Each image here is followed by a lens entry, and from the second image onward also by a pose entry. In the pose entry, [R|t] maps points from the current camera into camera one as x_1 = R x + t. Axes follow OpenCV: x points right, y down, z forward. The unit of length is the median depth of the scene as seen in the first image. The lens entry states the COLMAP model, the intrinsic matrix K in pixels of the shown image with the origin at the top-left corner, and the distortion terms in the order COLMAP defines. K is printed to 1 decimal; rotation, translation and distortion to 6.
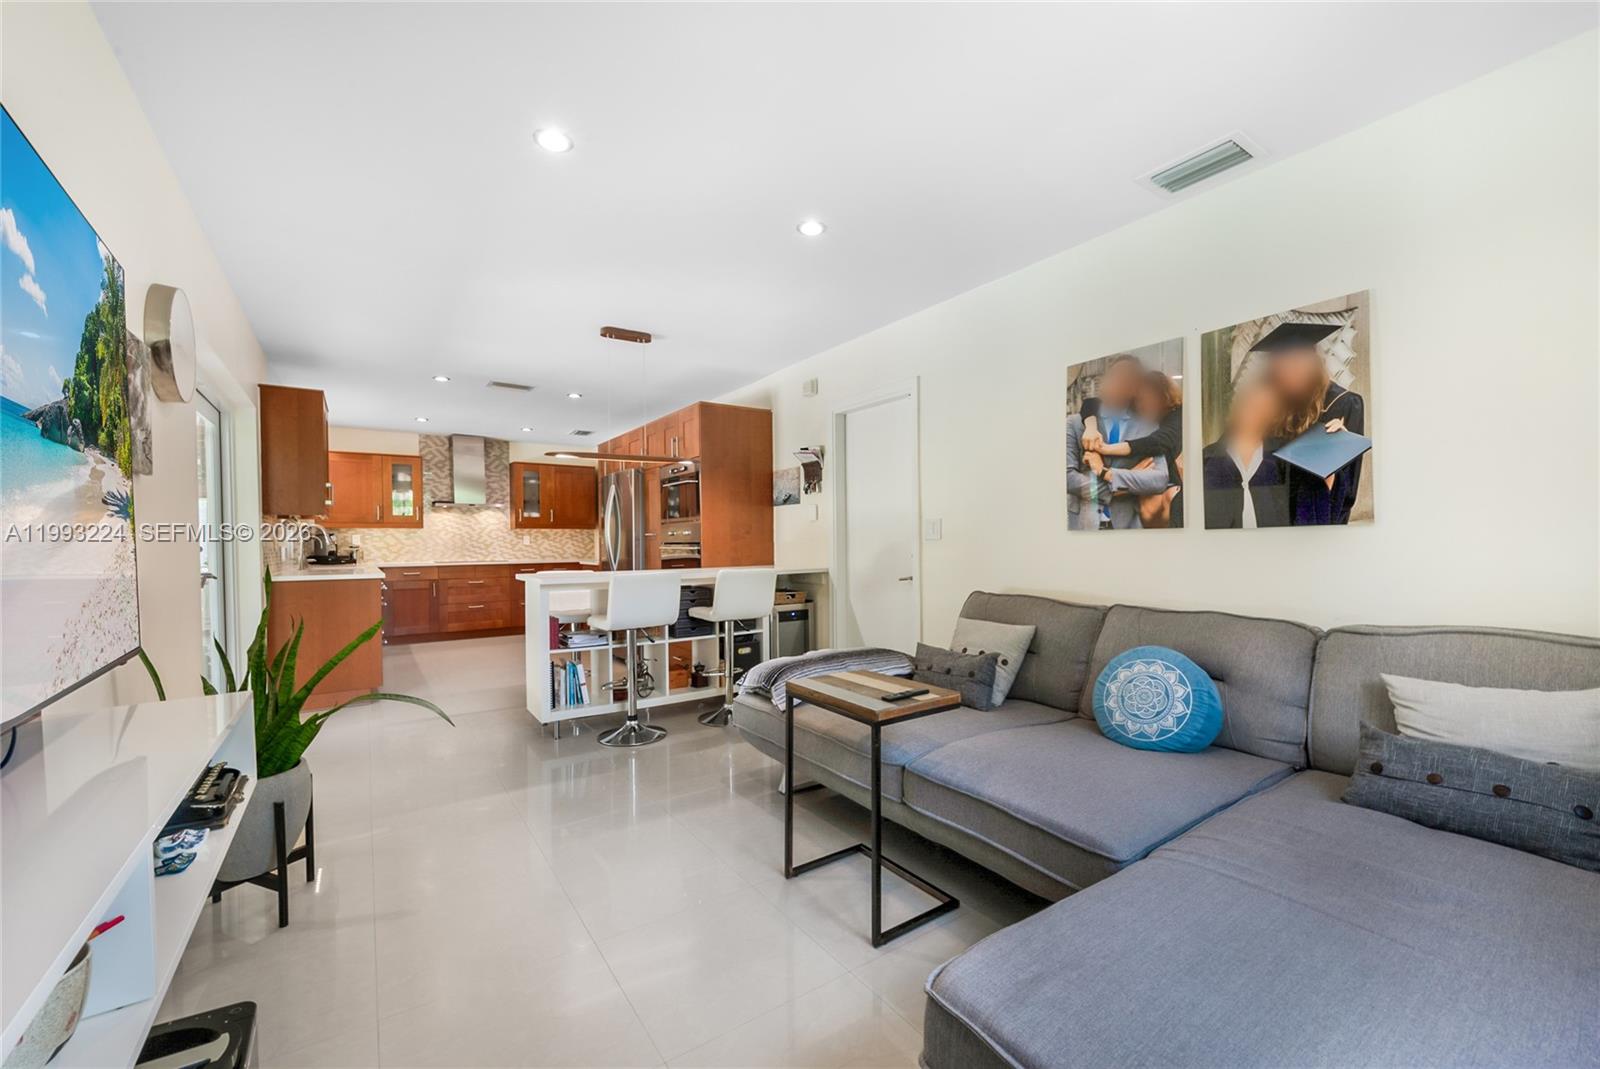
lens RADIAL K [[637.8, 0, 805.0], [0, 637.8, 559.2], [0, 0, 1]] dist [-0.002993, 0.000068]
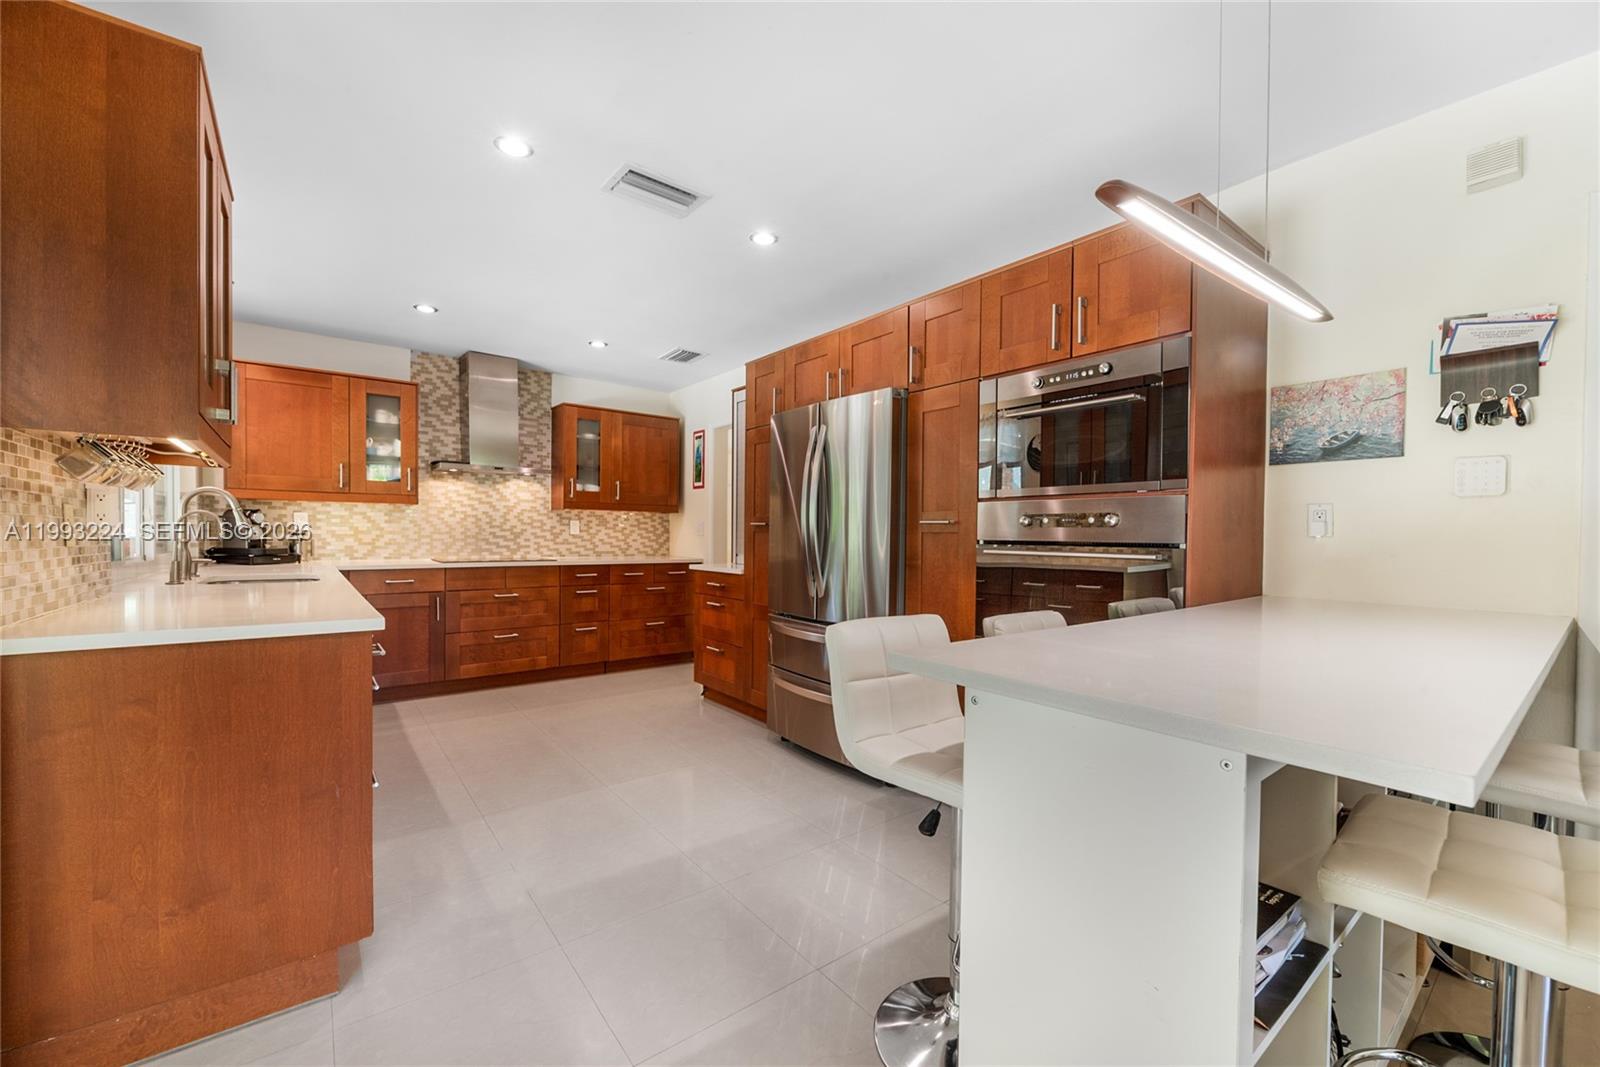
lens RADIAL K [[637.8, 0, 807.1], [0, 637.8, 556.3], [0, 0, 1]] dist [-0.002993, 0.000068]
pose [[0.998095, 0.017474, 0.059170, -0.265040], [-0.017932, 0.999813, 0.007219, -0.010475], [-0.059033, -0.008267, 0.998222, 0.375286]]
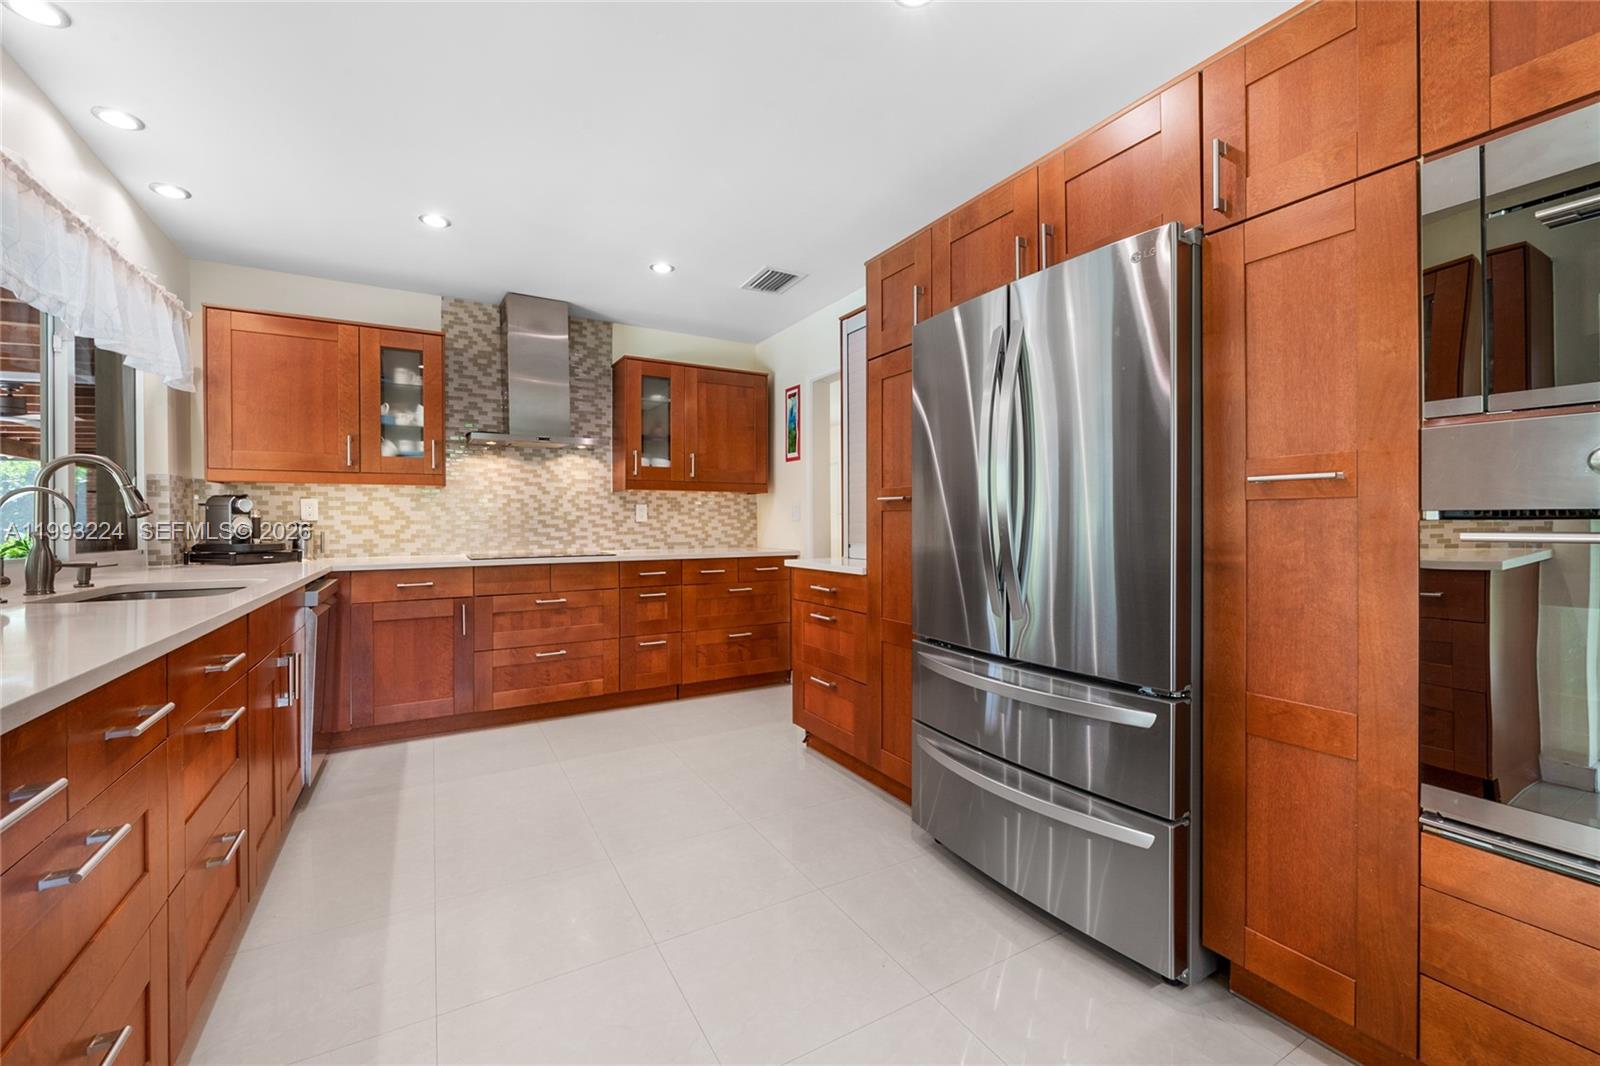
lens RADIAL K [[637.8, 0, 796.6], [0, 637.8, 533.2], [0, 0, 1]] dist [-0.002993, 0.000068]
pose [[0.995964, 0.005182, -0.089605, -0.292316], [-0.006038, 0.999939, -0.009277, -0.010455], [0.089551, 0.009781, 0.995934, 0.544532]]
